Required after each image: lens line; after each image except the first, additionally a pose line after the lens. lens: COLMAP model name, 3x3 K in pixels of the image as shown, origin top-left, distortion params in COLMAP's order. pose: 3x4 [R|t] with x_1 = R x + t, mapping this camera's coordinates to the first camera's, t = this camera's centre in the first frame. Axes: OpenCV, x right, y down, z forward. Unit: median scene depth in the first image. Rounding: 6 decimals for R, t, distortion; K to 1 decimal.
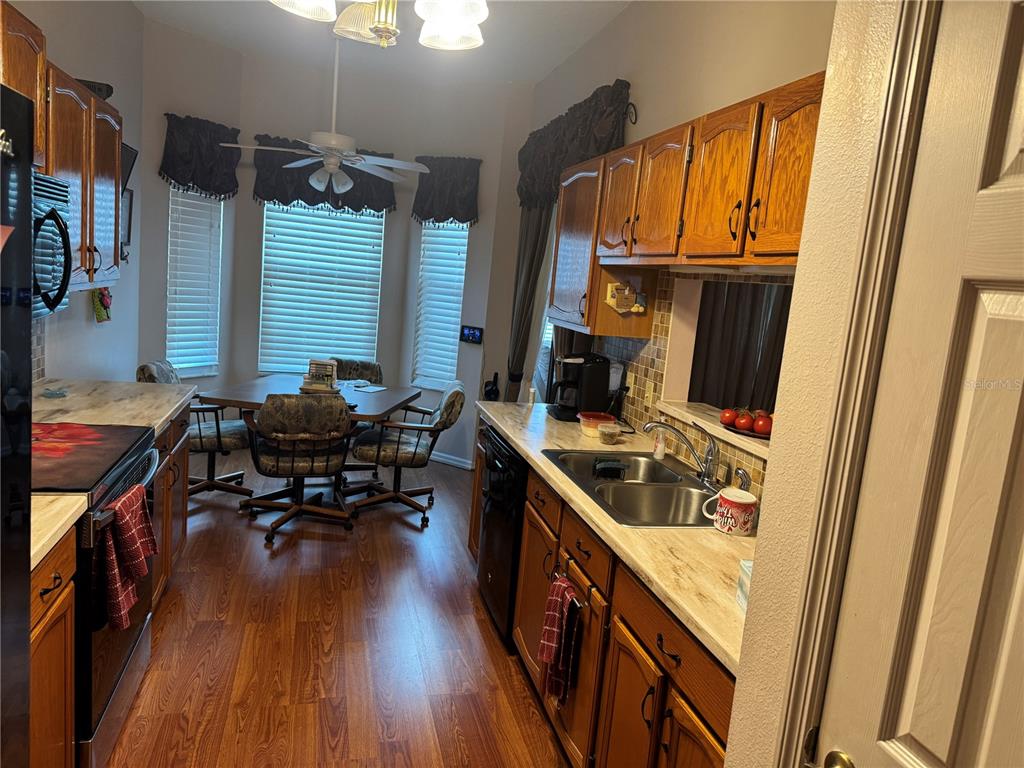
lens RADIAL K [[718.0, 0, 515.6], [0, 718.0, 386.8], [0, 0, 1]] dist [0.146472, -0.222966]
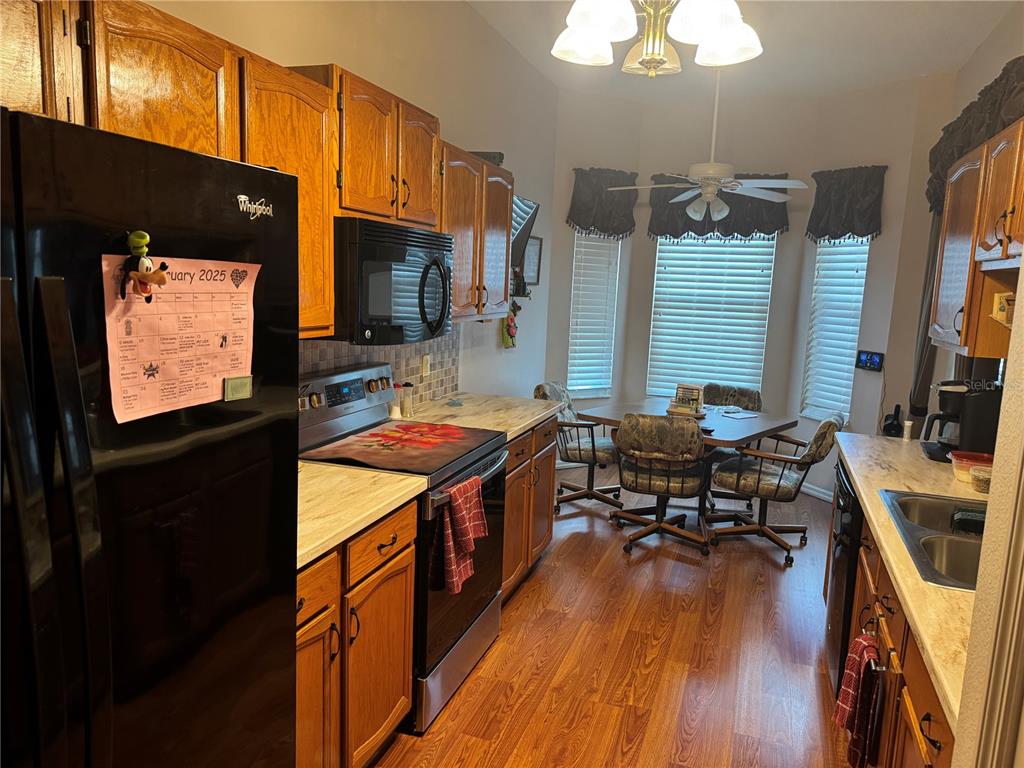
lens RADIAL K [[718.0, 0, 515.6], [0, 718.0, 386.8], [0, 0, 1]] dist [0.146472, -0.222966]
pose [[0.828631, 0.025543, -0.559213, 0.102016], [-0.049647, 0.998375, -0.027964, 0.007433], [0.557590, 0.050935, 0.828553, 0.017796]]
